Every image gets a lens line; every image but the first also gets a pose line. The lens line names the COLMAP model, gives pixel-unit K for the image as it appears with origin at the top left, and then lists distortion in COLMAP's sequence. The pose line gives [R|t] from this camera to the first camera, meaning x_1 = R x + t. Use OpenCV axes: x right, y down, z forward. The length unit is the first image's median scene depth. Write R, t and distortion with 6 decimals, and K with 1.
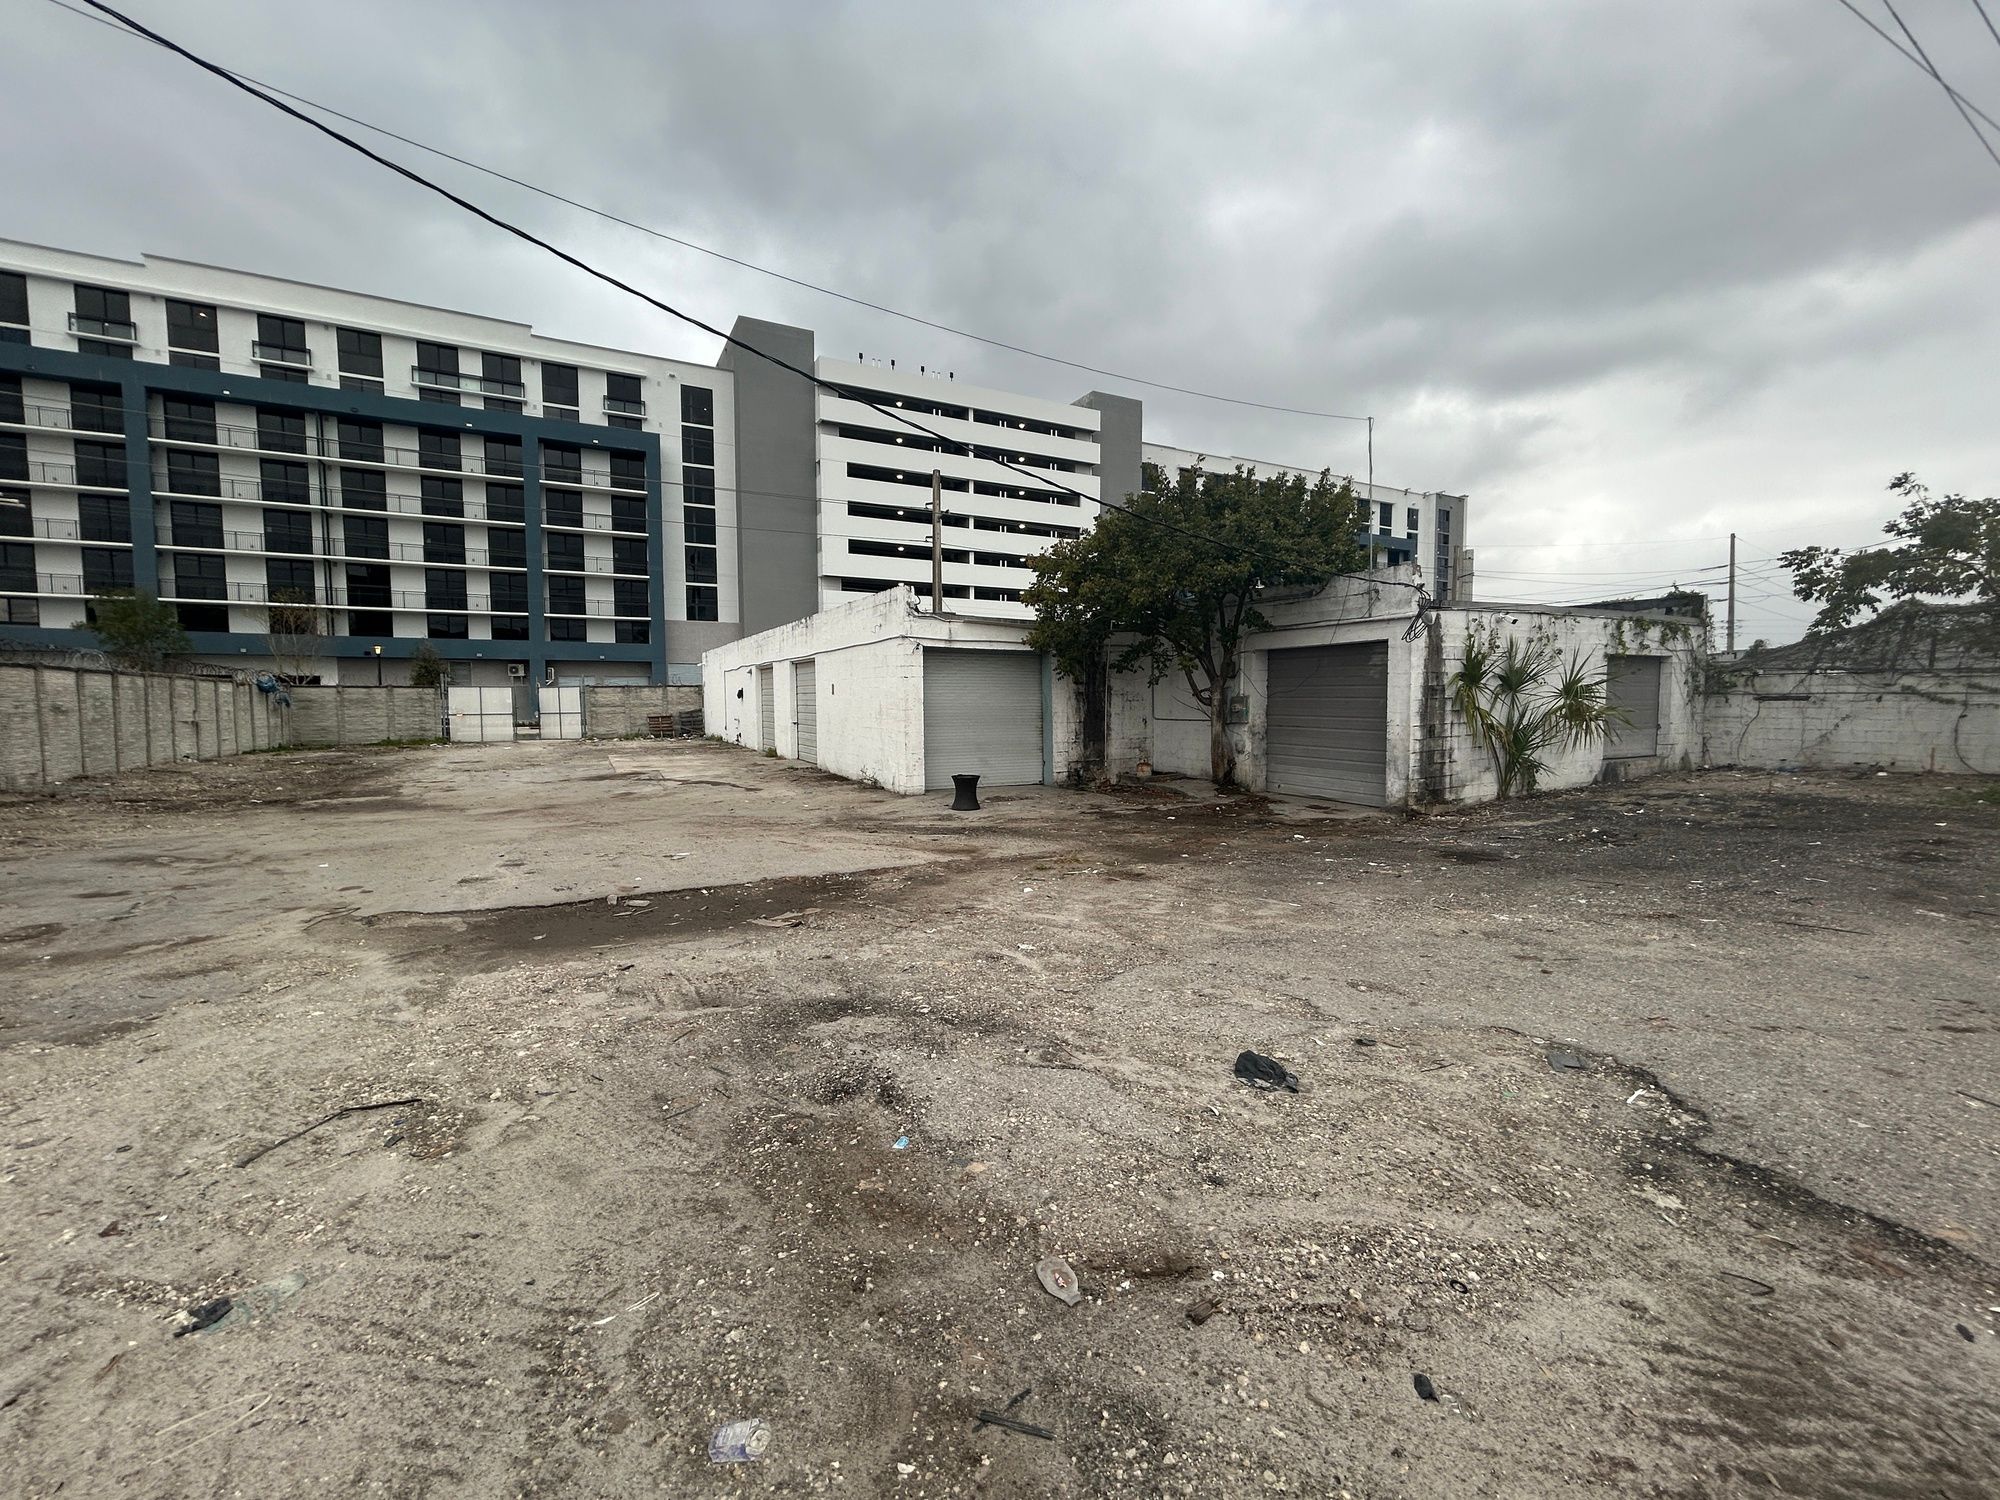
lens RADIAL K [[807.5, 0, 999.1], [0, 807.5, 742.1], [0, 0, 1]] dist [0.004299, 0.000706]
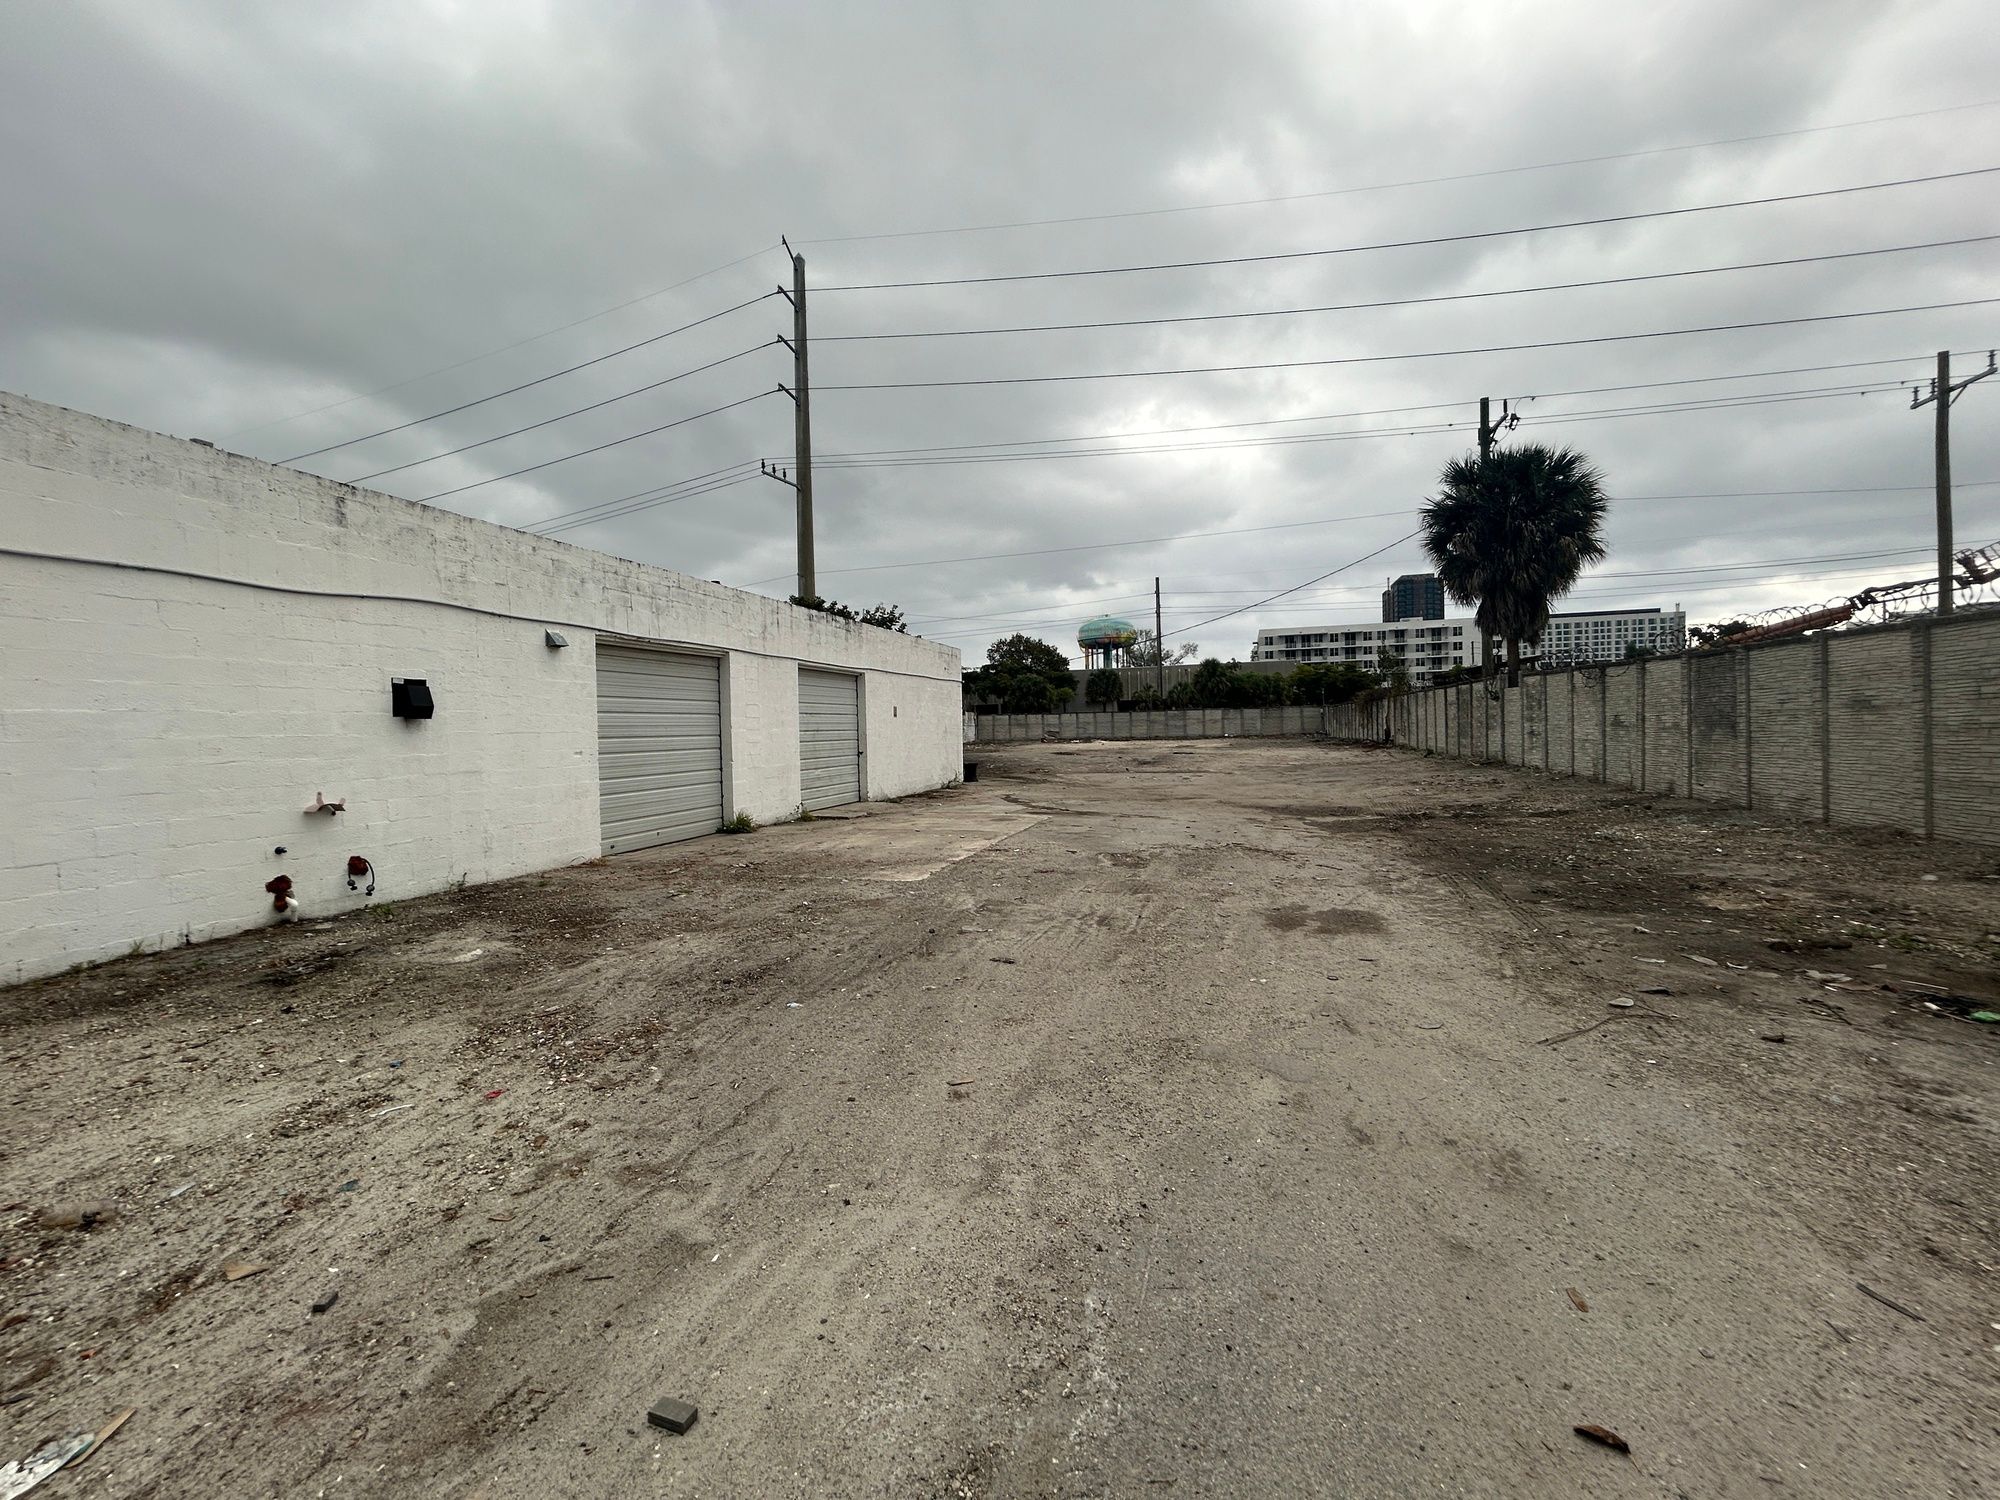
lens RADIAL K [[807.5, 0, 1000.2], [0, 807.5, 745.0], [0, 0, 1]] dist [0.004299, 0.000706]
pose [[-0.714544, 0.006586, 0.699559, -0.602064], [0.065055, 0.996248, 0.057069, -0.044615], [-0.696559, 0.086288, -0.712292, 0.985951]]
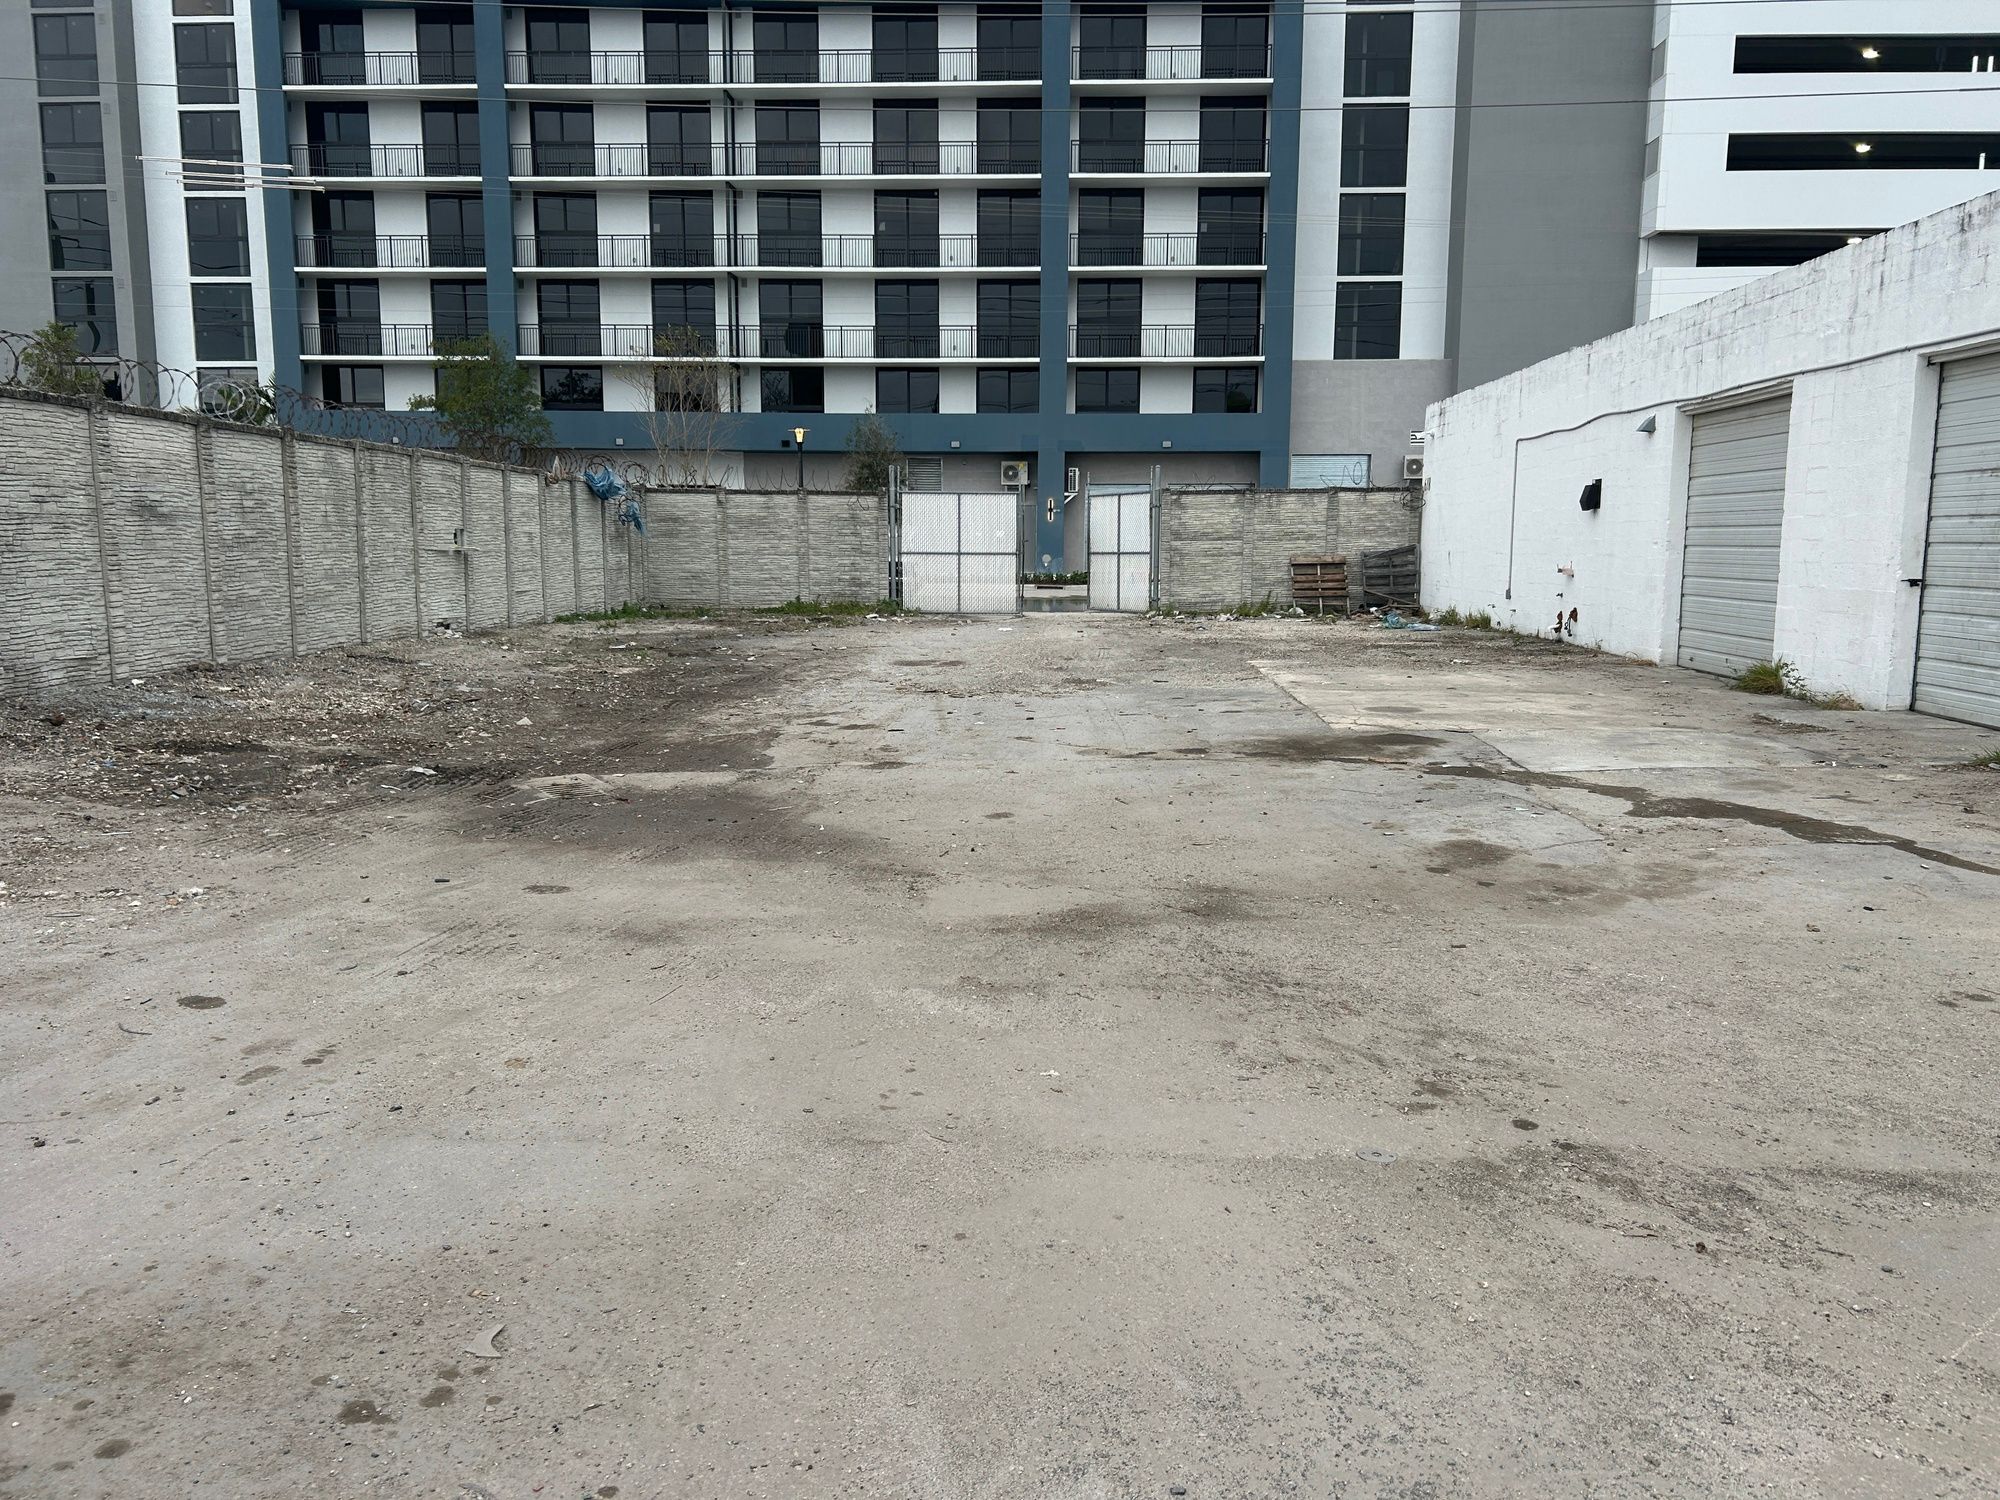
lens RADIAL K [[1514.2, 0, 1001.8], [0, 1514.2, 753.6], [0, 0, 1]] dist [0.054725, -0.012620]
pose [[0.859858, 0.078781, -0.504419, -0.184856], [-0.035808, 0.994895, 0.094344, -0.002535], [0.509276, -0.063061, 0.858289, 0.278984]]
